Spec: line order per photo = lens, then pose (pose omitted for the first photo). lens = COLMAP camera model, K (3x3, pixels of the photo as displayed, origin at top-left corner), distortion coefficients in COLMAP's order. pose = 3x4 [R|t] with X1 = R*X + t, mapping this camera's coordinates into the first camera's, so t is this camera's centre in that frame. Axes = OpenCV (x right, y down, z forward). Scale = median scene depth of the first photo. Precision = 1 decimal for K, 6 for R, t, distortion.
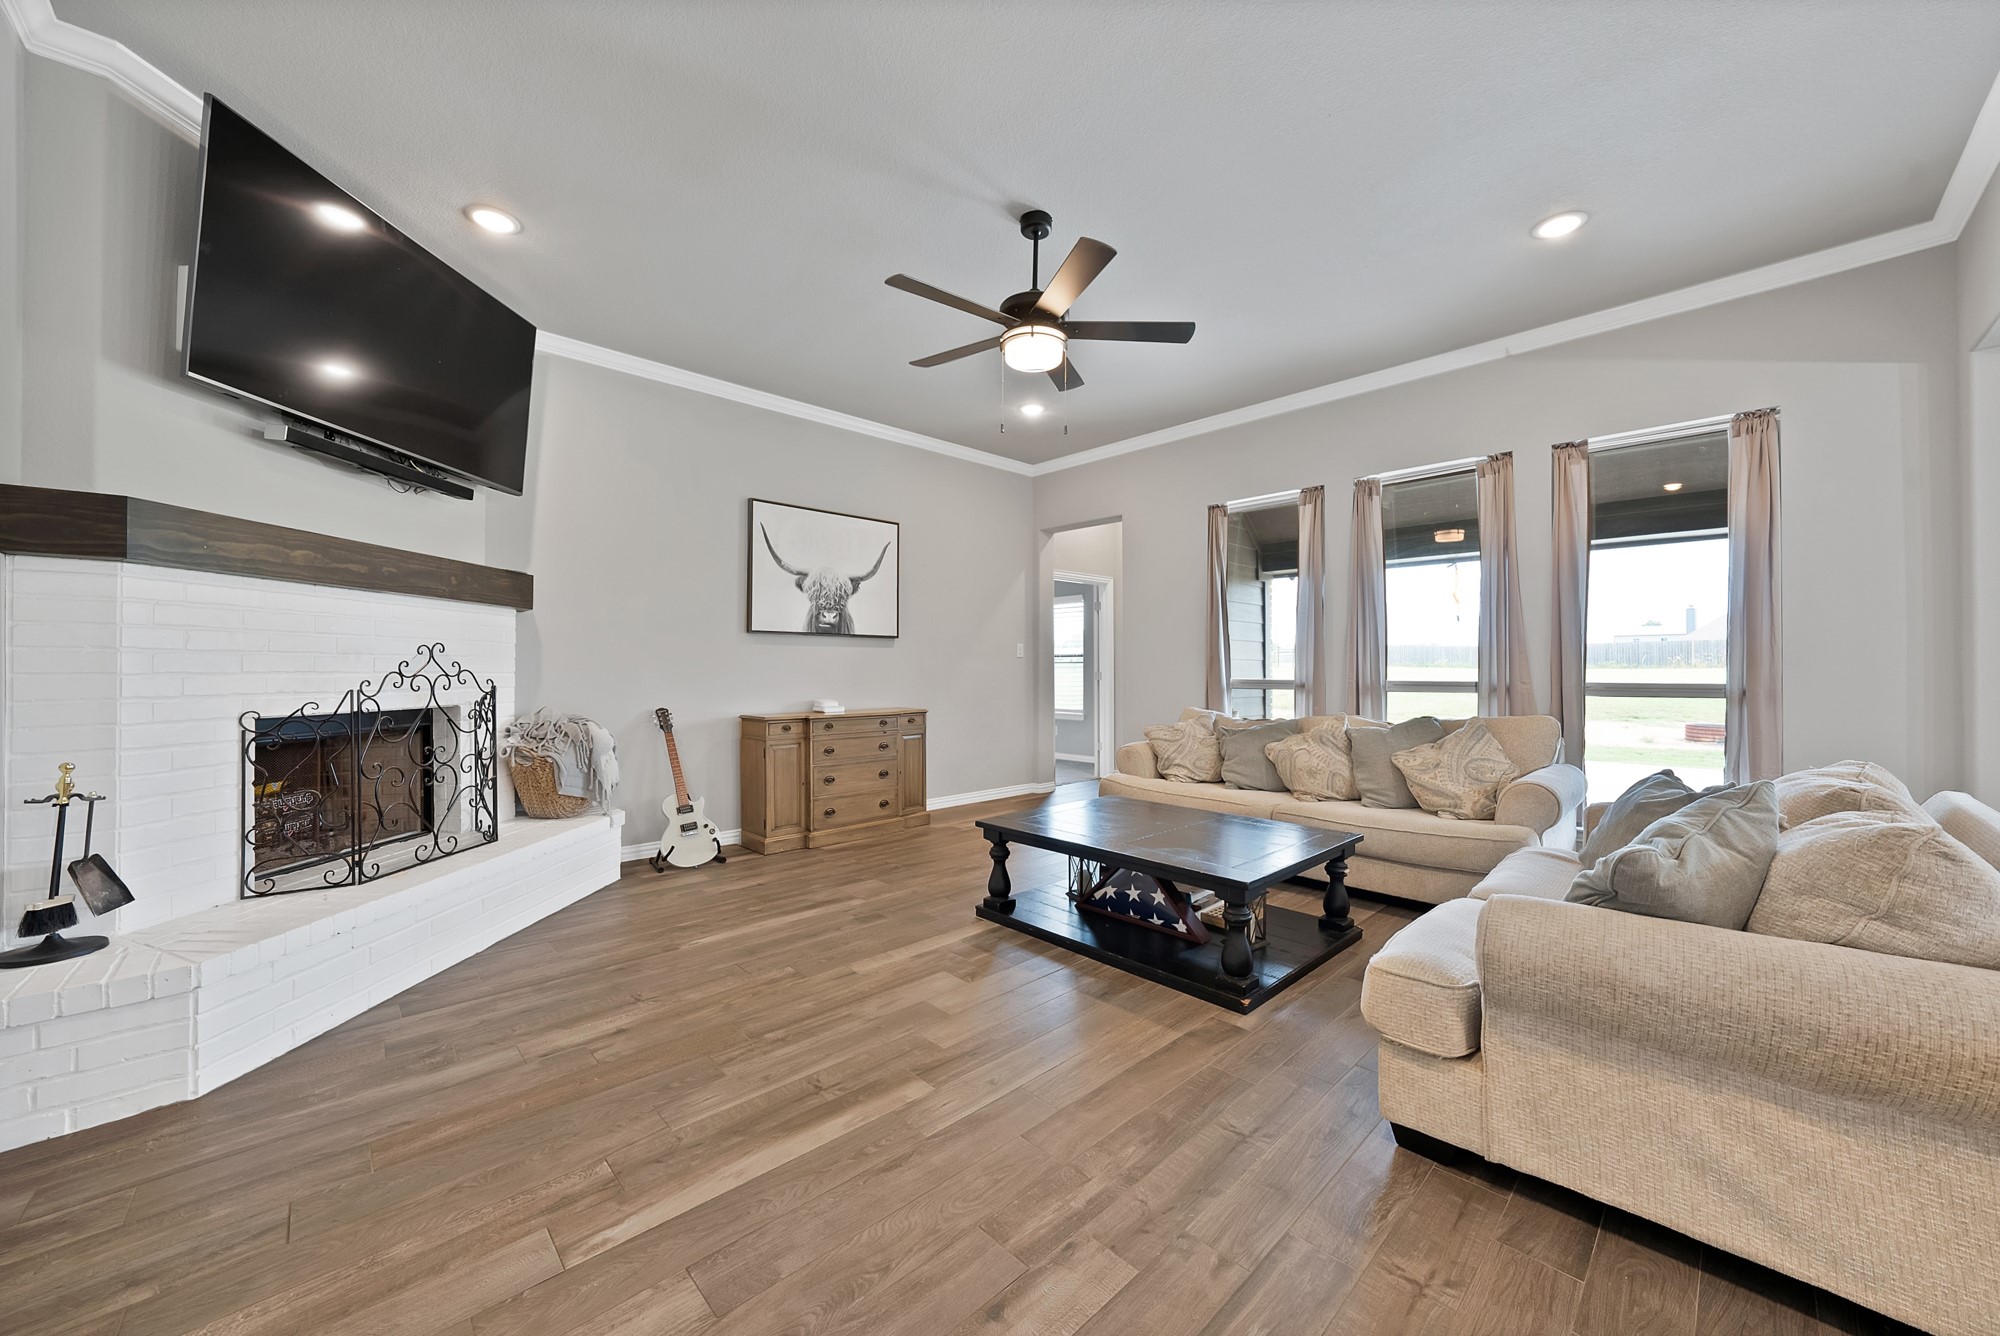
lens RADIAL K [[722.5, 0, 1017.6], [0, 722.5, 663.3], [0, 0, 1]] dist [-0.021972, 0.004170]
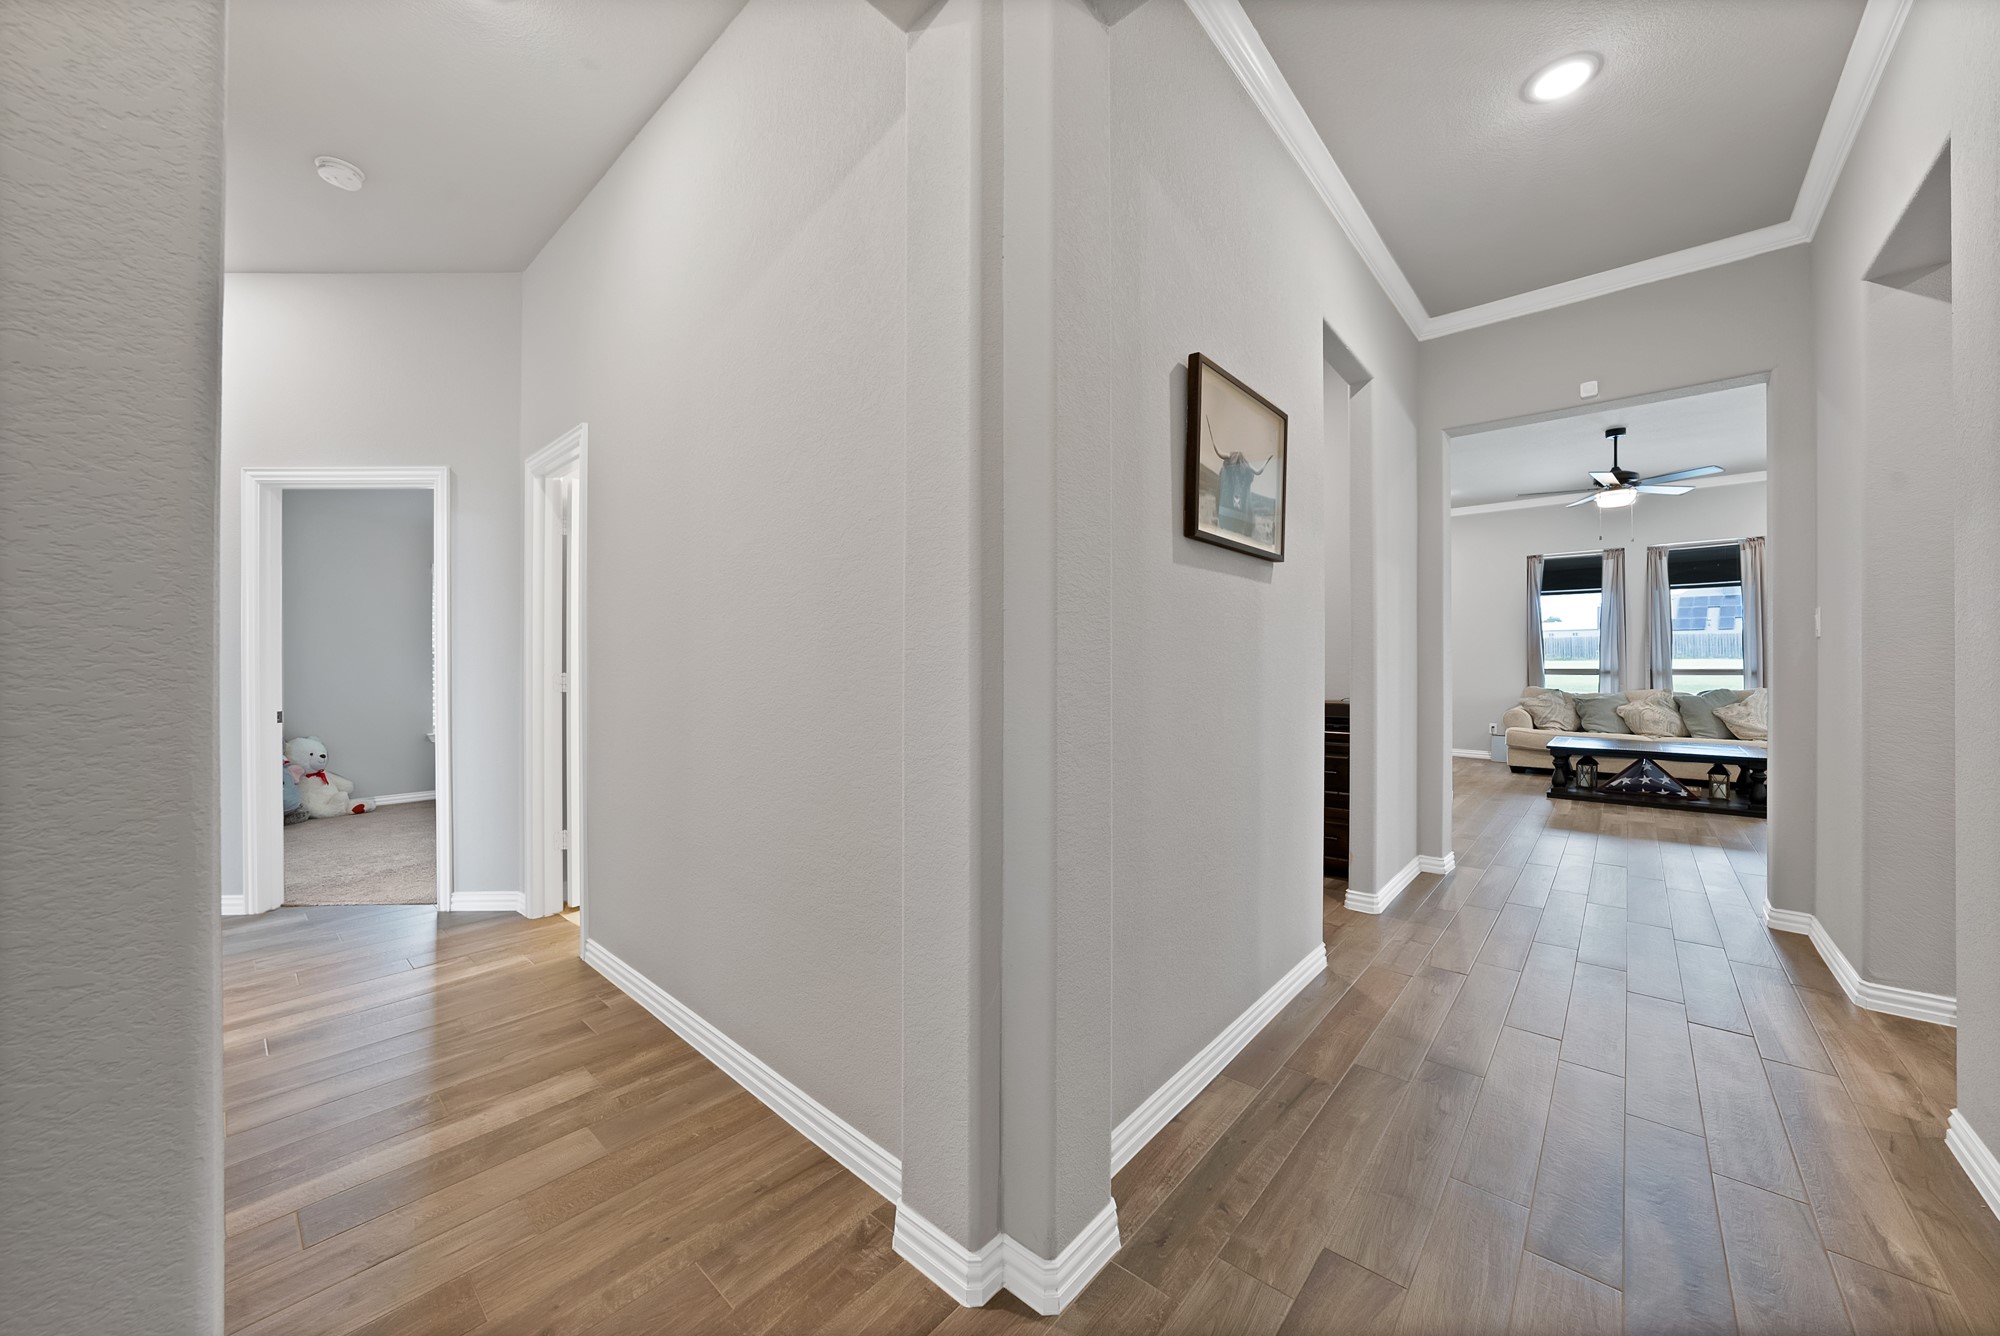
lens RADIAL K [[722.5, 0, 996.7], [0, 722.5, 659.8], [0, 0, 1]] dist [-0.021972, 0.004170]
pose [[0.996968, -0.006632, 0.077526, -1.284891], [0.006440, 0.999976, 0.002728, -0.010551], [-0.077542, -0.002220, 0.996987, -0.560975]]
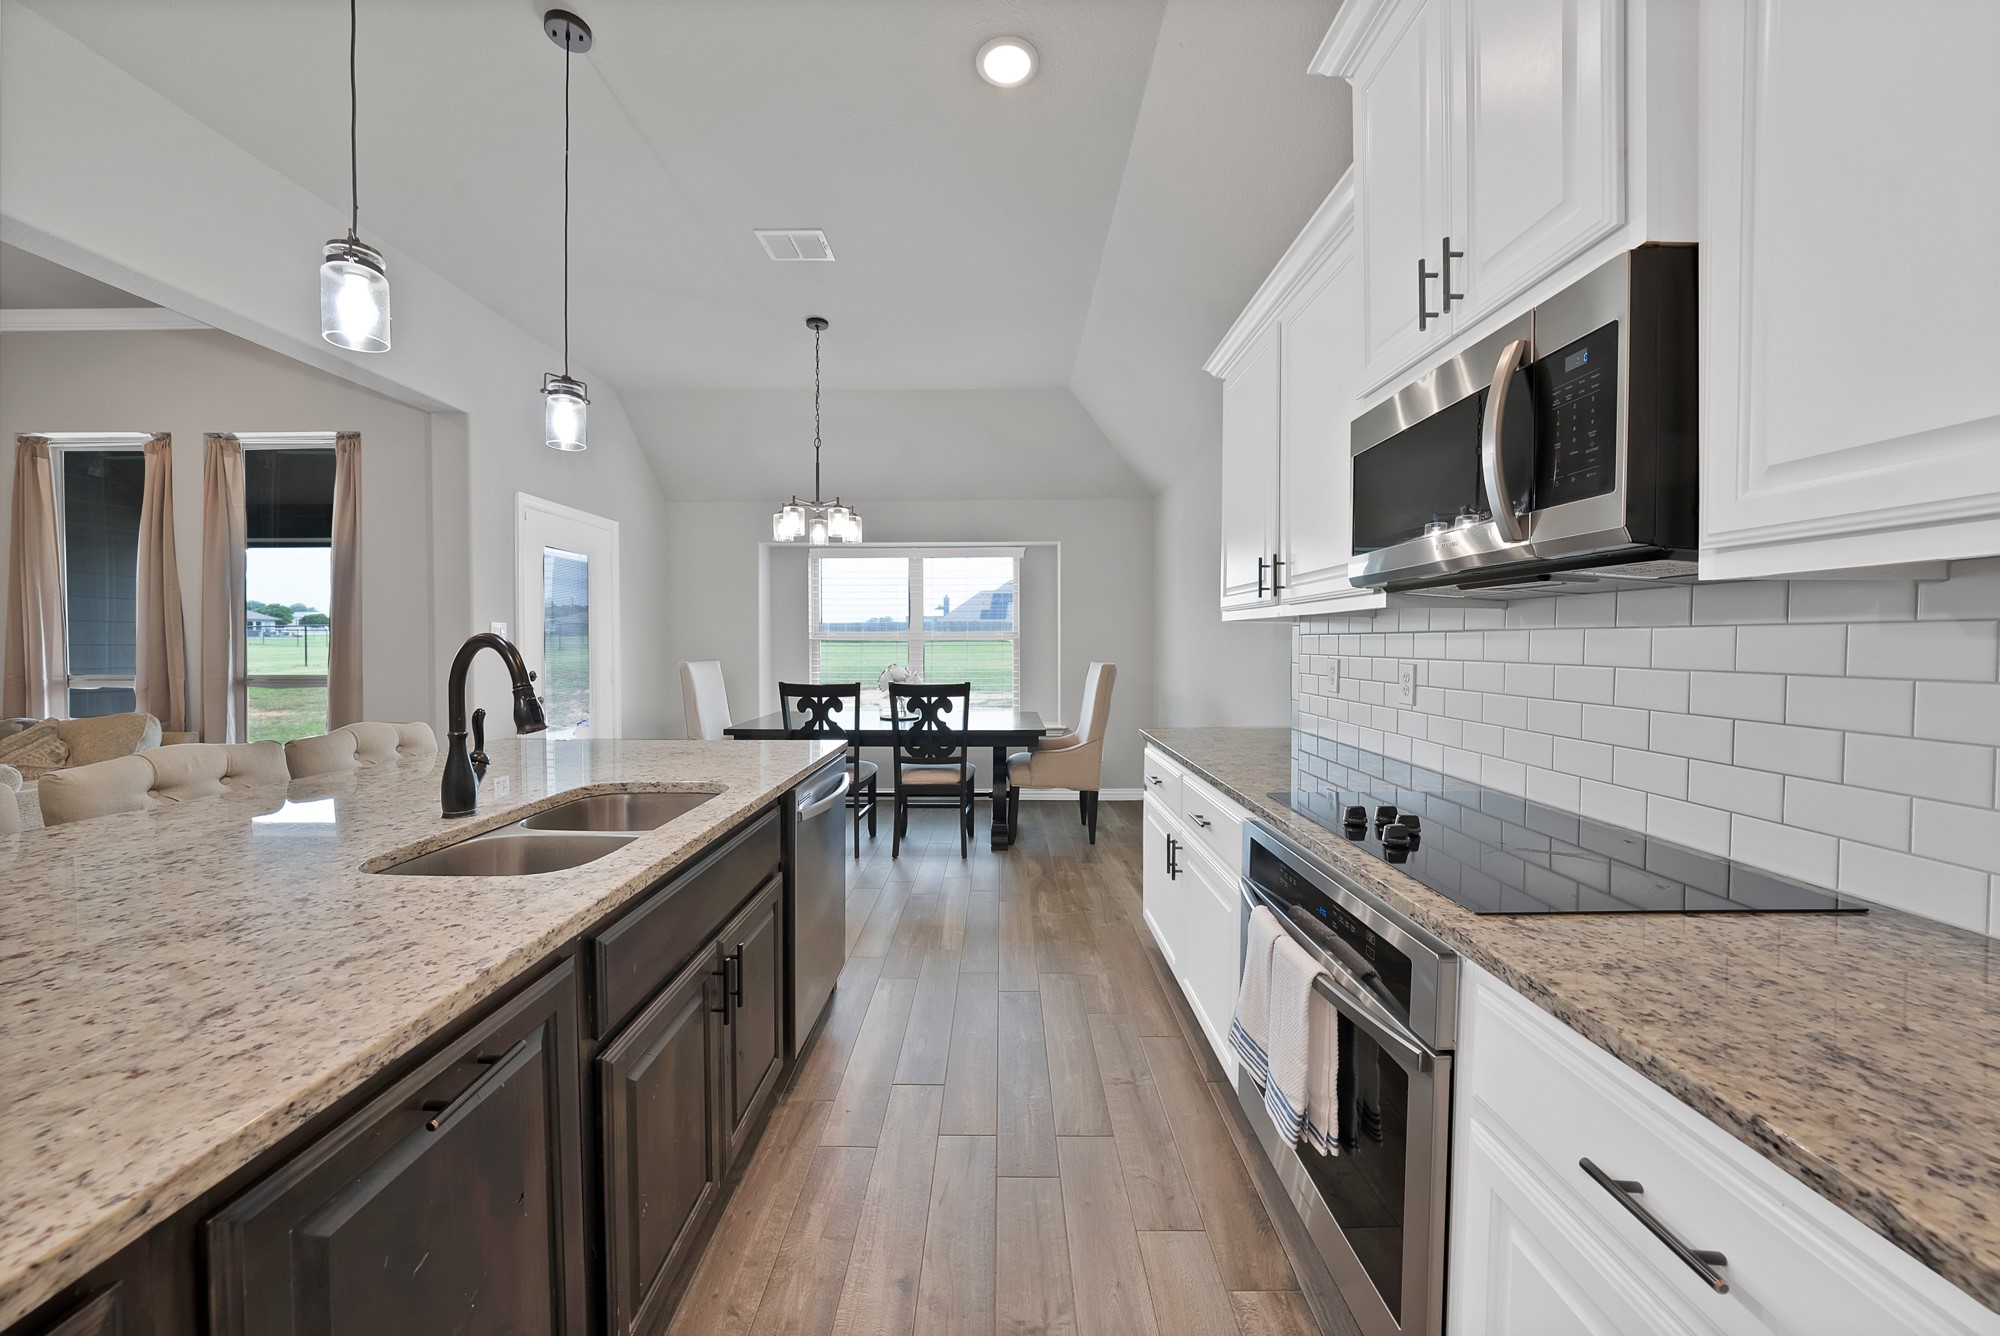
lens RADIAL K [[722.5, 0, 984.8], [0, 722.5, 658.7], [0, 0, 1]] dist [-0.021972, 0.004170]
pose [[0.710794, -0.017548, 0.703182, 0.782245], [-0.003791, 0.999579, 0.028777, -0.027199], [-0.703390, -0.023121, 0.710428, -0.429110]]
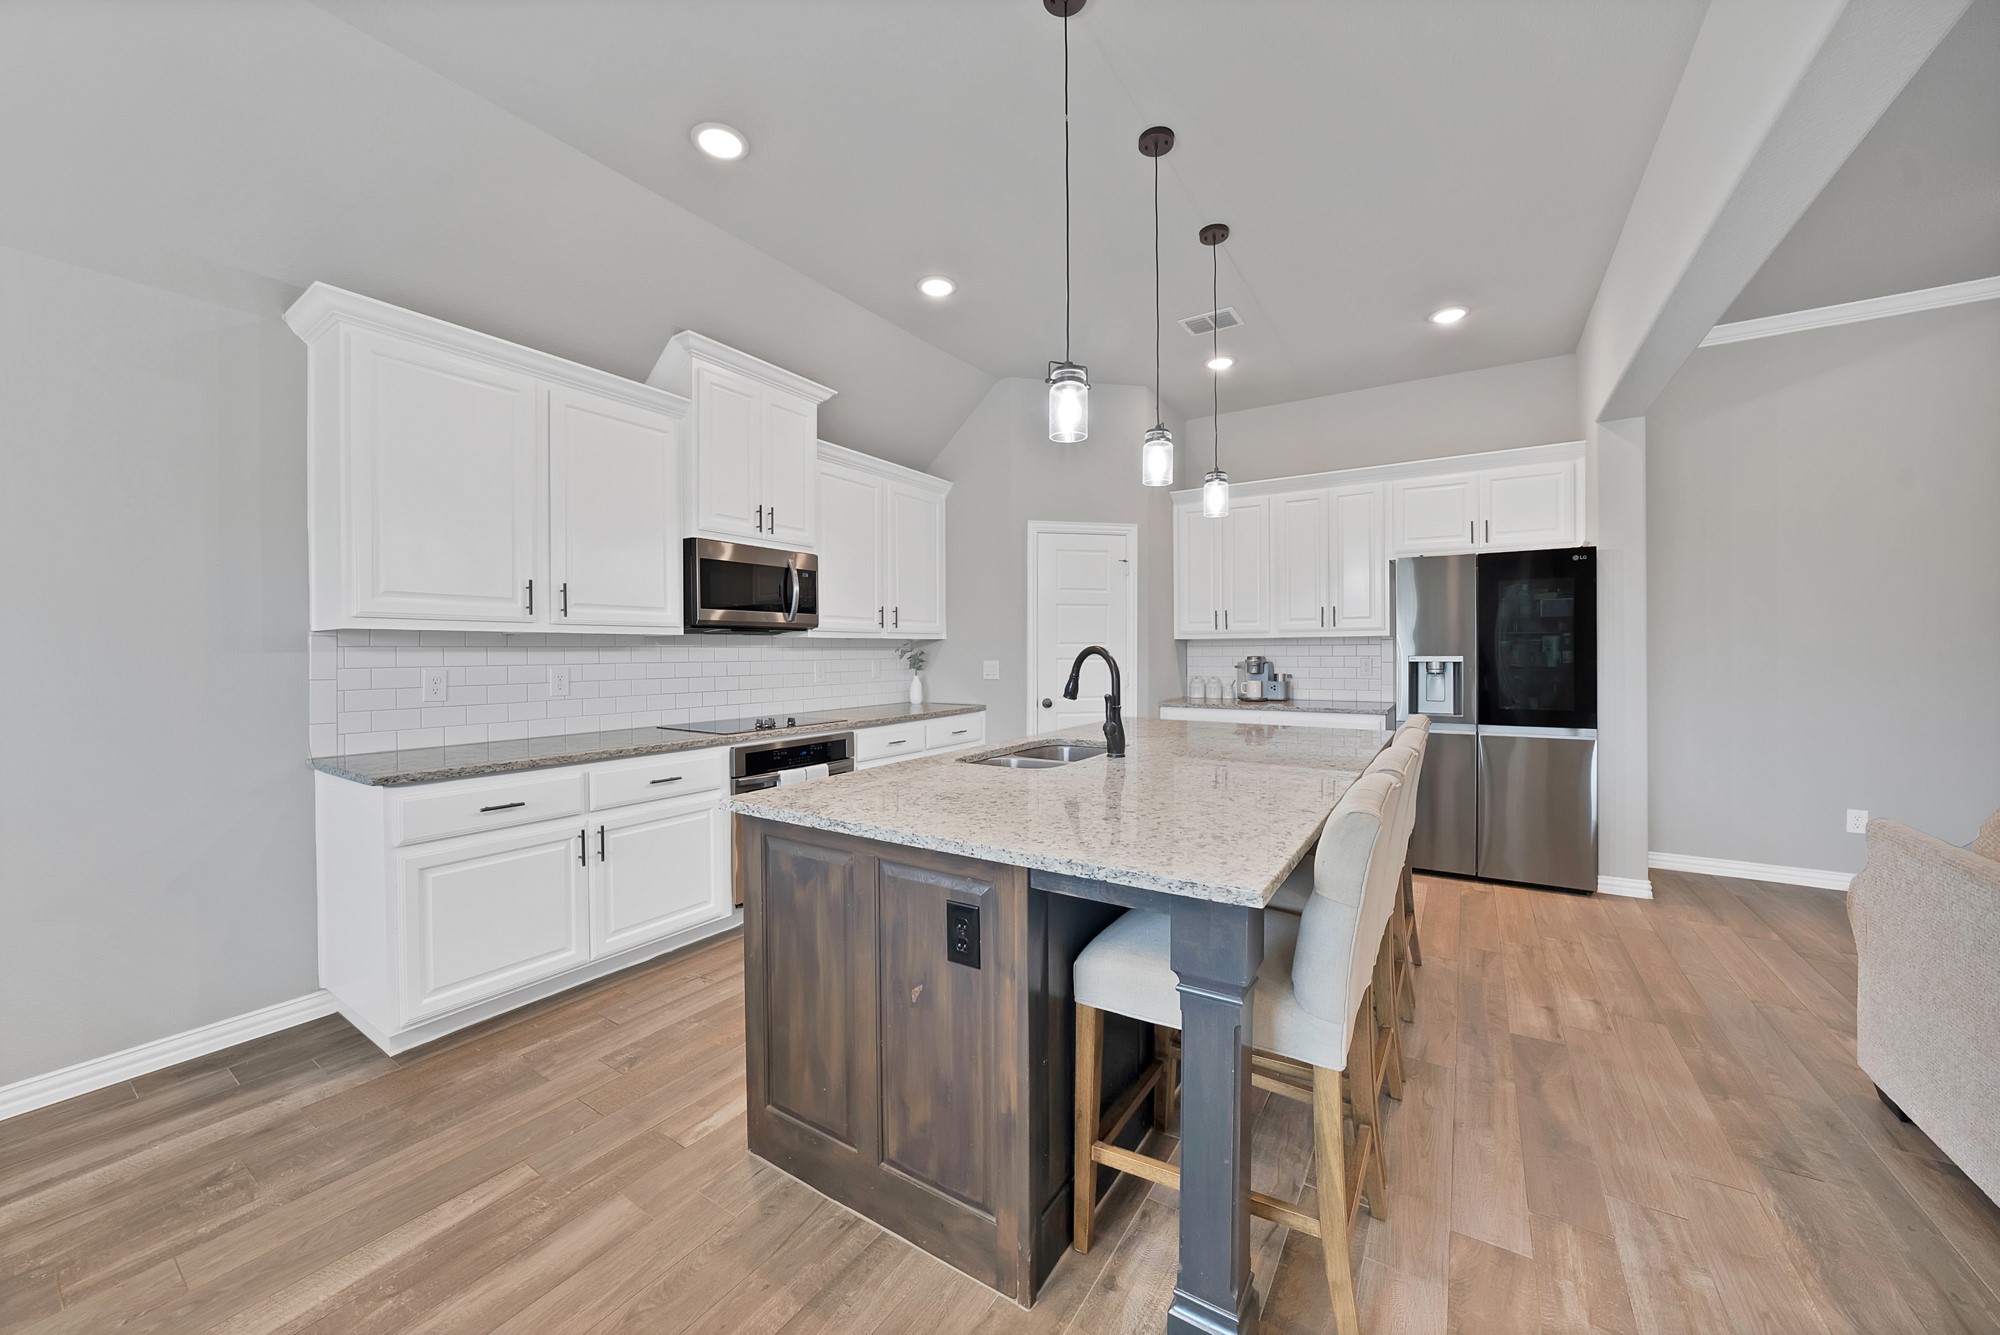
lens RADIAL K [[722.5, 0, 992.7], [0, 722.5, 661.4], [0, 0, 1]] dist [-0.021972, 0.004170]
pose [[-0.974025, 0.006718, -0.226339, 1.084486], [0.005358, 0.999964, 0.006625, -0.020893], [0.226375, 0.005240, -0.974026, 0.573010]]
